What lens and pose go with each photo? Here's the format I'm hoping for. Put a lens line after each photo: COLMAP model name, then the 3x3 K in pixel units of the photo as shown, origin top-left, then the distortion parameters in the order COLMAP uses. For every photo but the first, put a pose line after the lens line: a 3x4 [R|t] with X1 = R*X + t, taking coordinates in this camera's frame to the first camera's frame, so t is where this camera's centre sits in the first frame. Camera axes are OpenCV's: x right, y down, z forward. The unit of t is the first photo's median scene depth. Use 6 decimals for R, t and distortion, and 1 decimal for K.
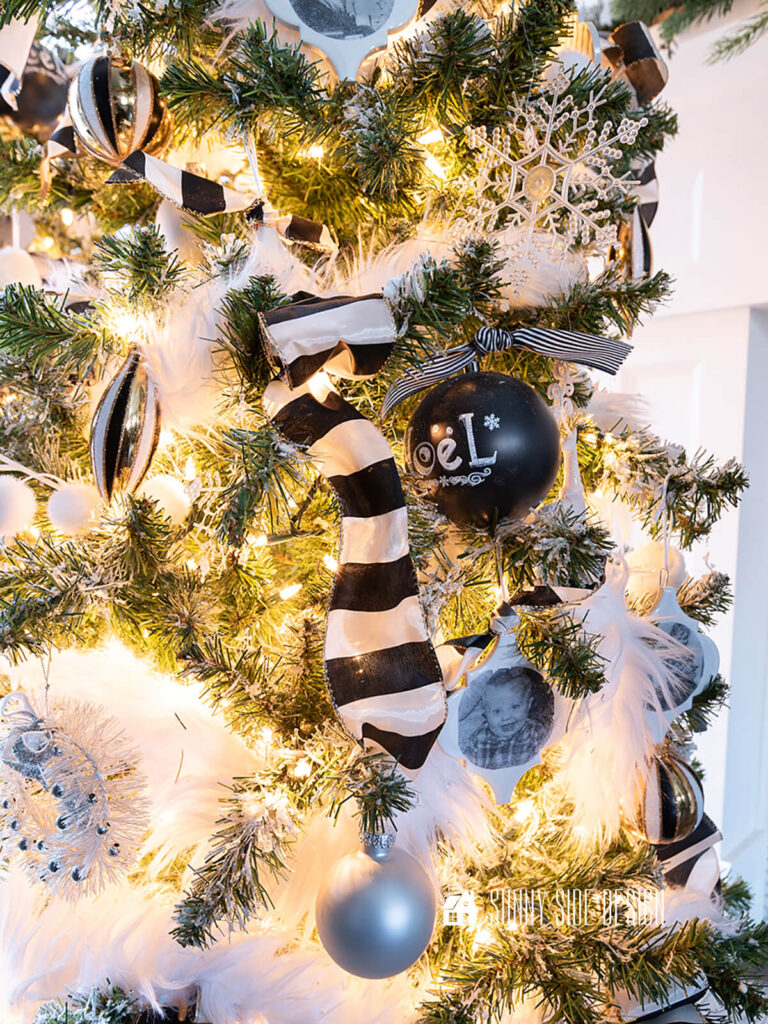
lens RADIAL K [[811.3, 0, 384.0], [0, 811.3, 512.0], [0, 0, 1]] dist [-0.001054, -0.001131]
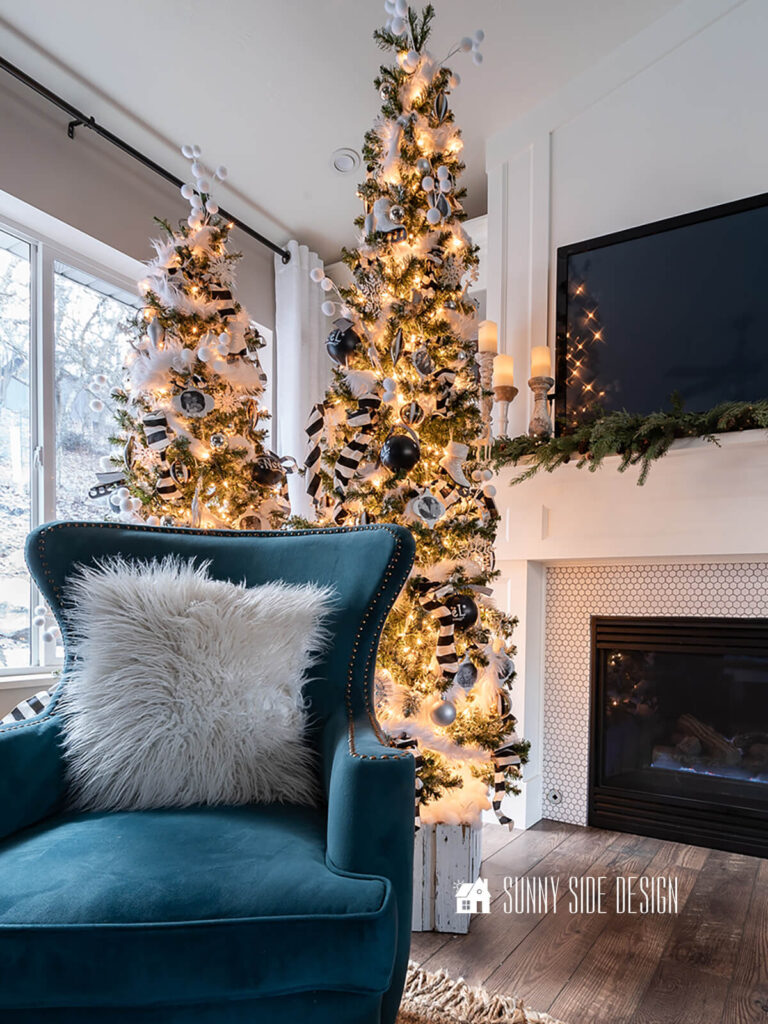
lens RADIAL K [[811.3, 0, 384.0], [0, 811.3, 512.0], [0, 0, 1]] dist [-0.001054, -0.001131]
pose [[0.978986, 0.044610, 0.198988, -1.187541], [-0.007131, 0.982673, -0.185213, 0.204619], [-0.203802, 0.179902, 0.962341, -3.242161]]
